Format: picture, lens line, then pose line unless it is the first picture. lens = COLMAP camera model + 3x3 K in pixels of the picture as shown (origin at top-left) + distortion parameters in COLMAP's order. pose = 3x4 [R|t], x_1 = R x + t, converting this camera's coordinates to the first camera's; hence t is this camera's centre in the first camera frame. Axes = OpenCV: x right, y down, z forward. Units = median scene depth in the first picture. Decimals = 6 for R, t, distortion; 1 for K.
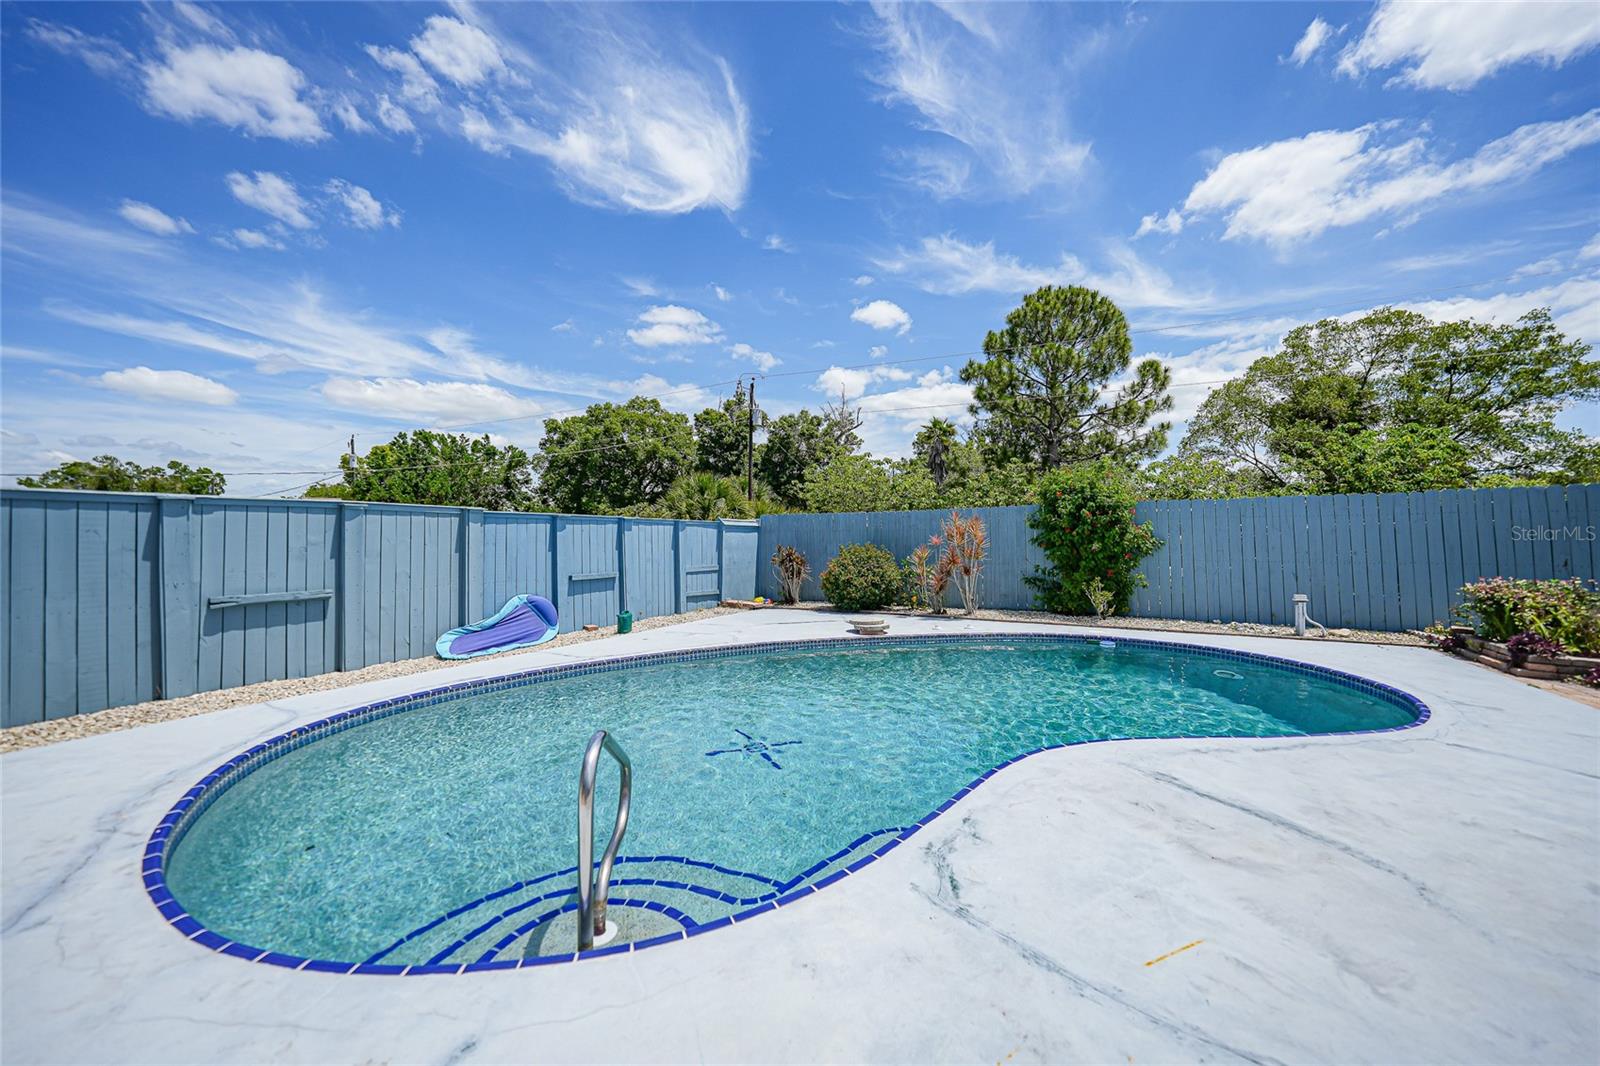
lens RADIAL K [[557.6, 0, 796.4], [0, 557.6, 538.5], [0, 0, 1]] dist [-0.018327, 0.006441]
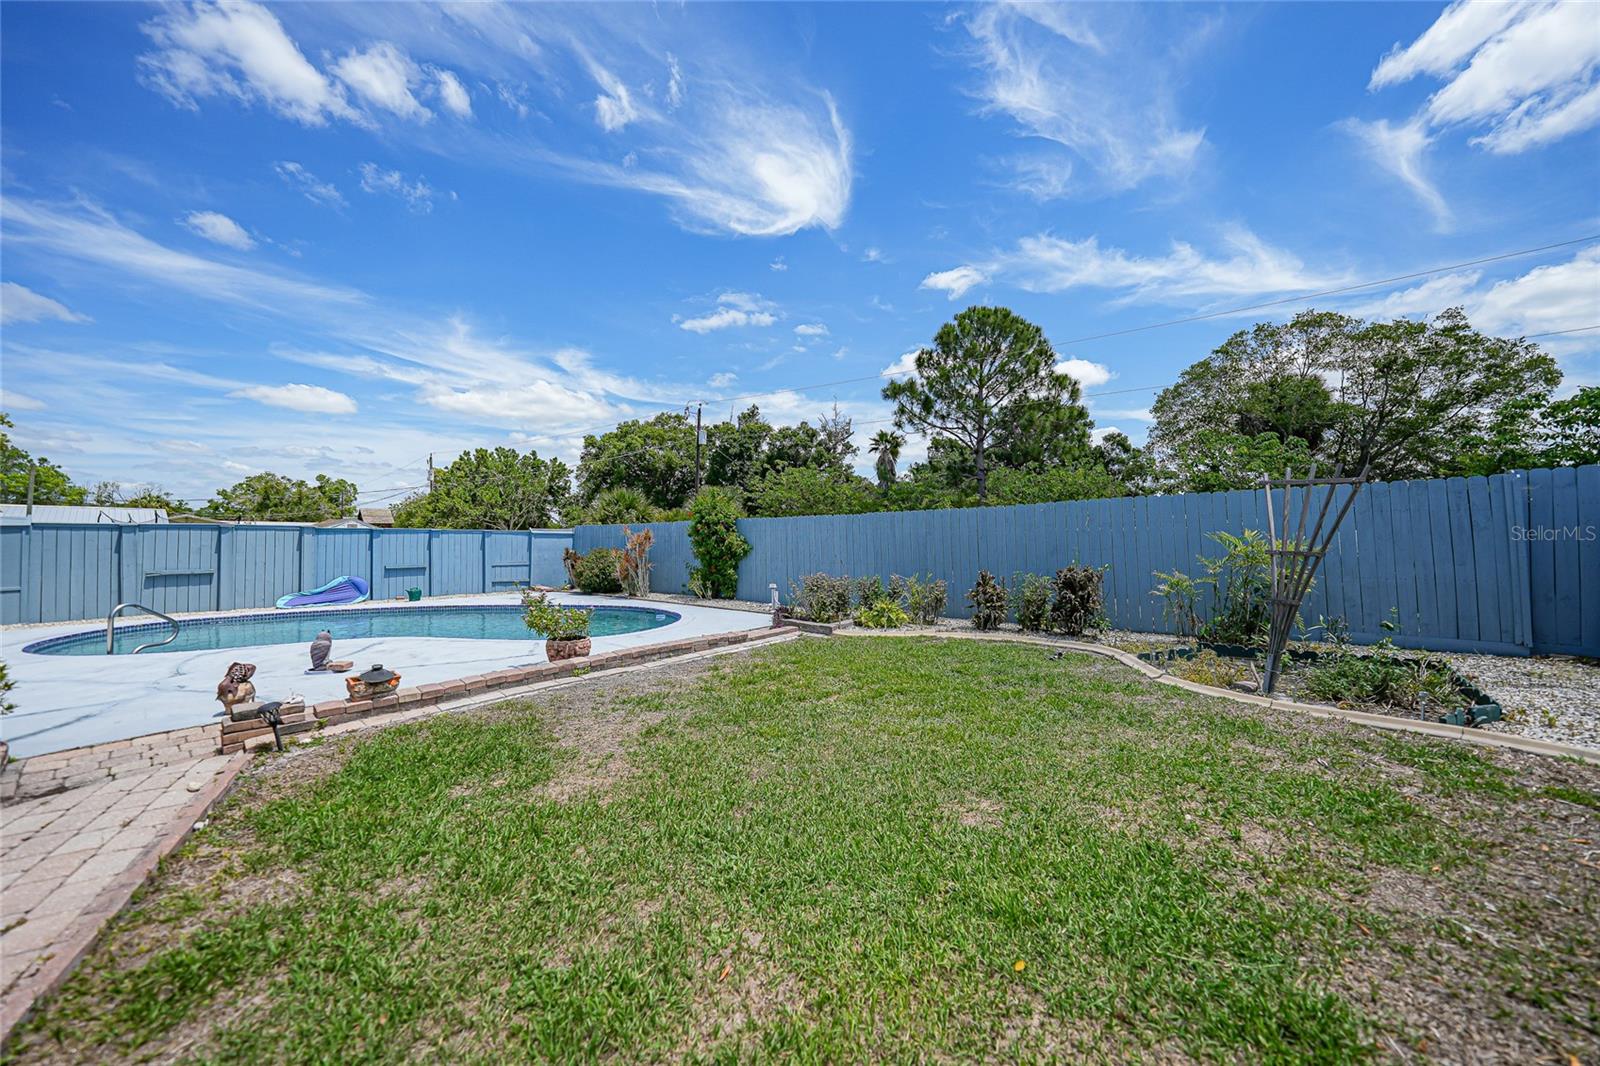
lens RADIAL K [[559.2, 0, 805.4], [0, 559.2, 534.6], [0, 0, 1]] dist [-0.025058, 0.006539]
pose [[0.988712, 0.002907, -0.149801, 0.179977], [-0.004066, 0.999964, -0.007435, -0.002806], [0.149774, 0.007960, 0.988688, -0.071348]]
